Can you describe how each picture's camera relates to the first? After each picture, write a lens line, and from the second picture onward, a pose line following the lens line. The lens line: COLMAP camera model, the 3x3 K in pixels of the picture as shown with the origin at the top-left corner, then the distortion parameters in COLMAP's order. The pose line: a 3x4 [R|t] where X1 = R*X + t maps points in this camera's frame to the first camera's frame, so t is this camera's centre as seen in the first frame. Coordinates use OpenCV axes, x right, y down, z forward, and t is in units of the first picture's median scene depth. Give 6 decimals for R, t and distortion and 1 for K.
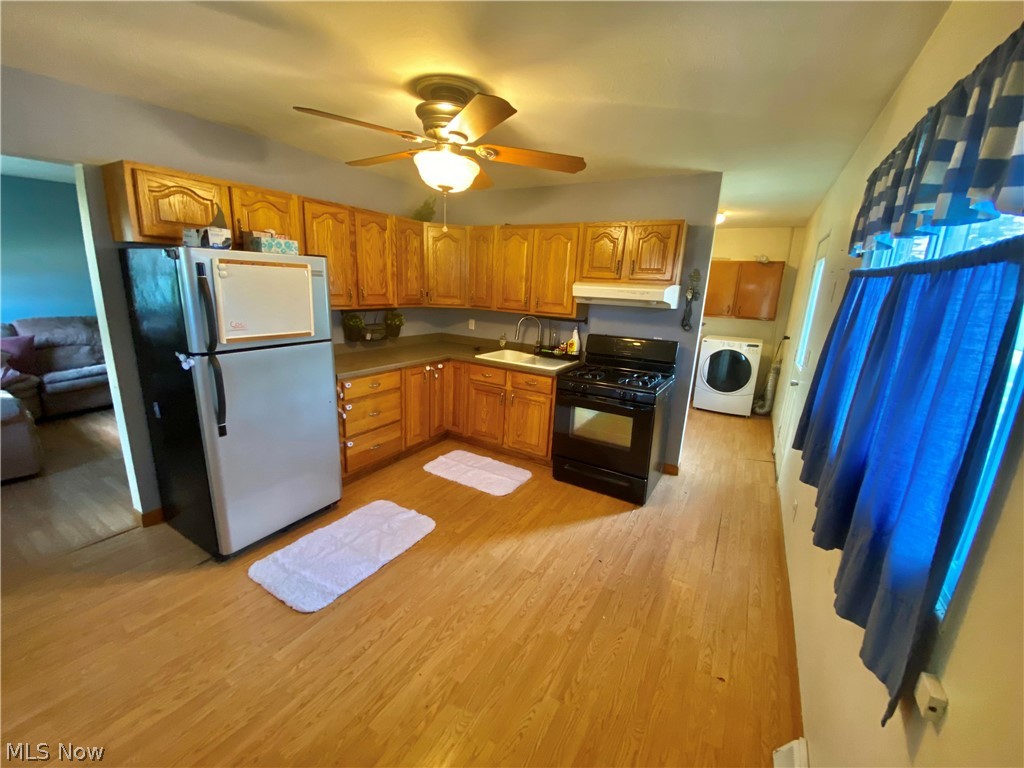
lens RADIAL K [[413.0, 0, 512.0], [0, 413.0, 384.0], [0, 0, 1]] dist [0.034595, -0.023760]
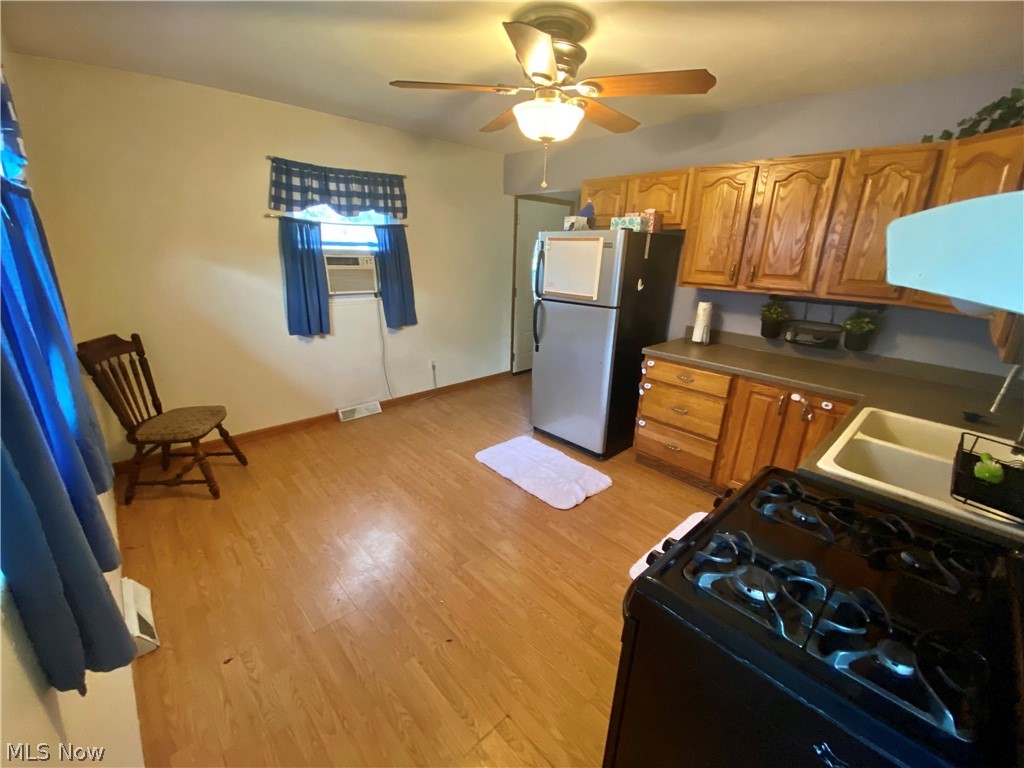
lens RADIAL K [[413.0, 0, 512.0], [0, 413.0, 384.0], [0, 0, 1]] dist [0.034595, -0.023760]
pose [[-0.281787, 0.244131, -0.927899, 0.510815], [-0.267713, 0.908675, 0.320373, -0.149214], [0.921372, 0.338687, -0.190696, 0.764989]]
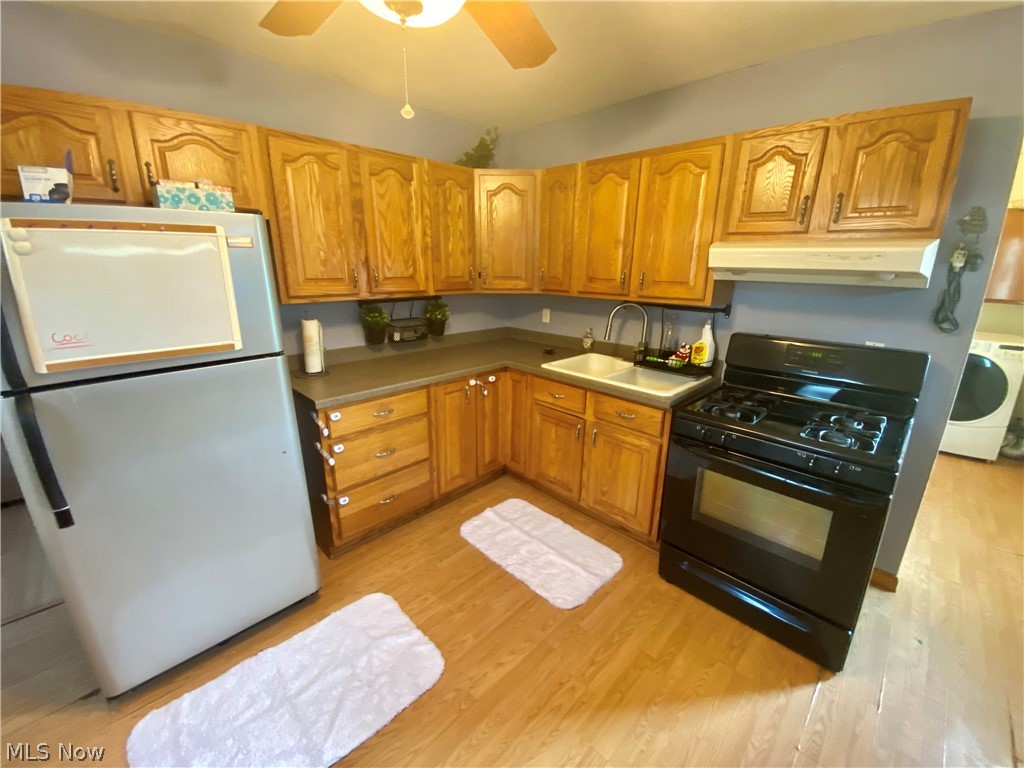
lens RADIAL K [[410.0, 0, 510.3], [0, 410.0, 384.0], [0, 0, 1]] dist [0.021679, -0.022853]
pose [[0.967523, 0.032679, -0.250663, 0.031386], [-0.022285, 0.998774, 0.044192, -0.070961], [0.251799, -0.037171, 0.967065, 0.371796]]
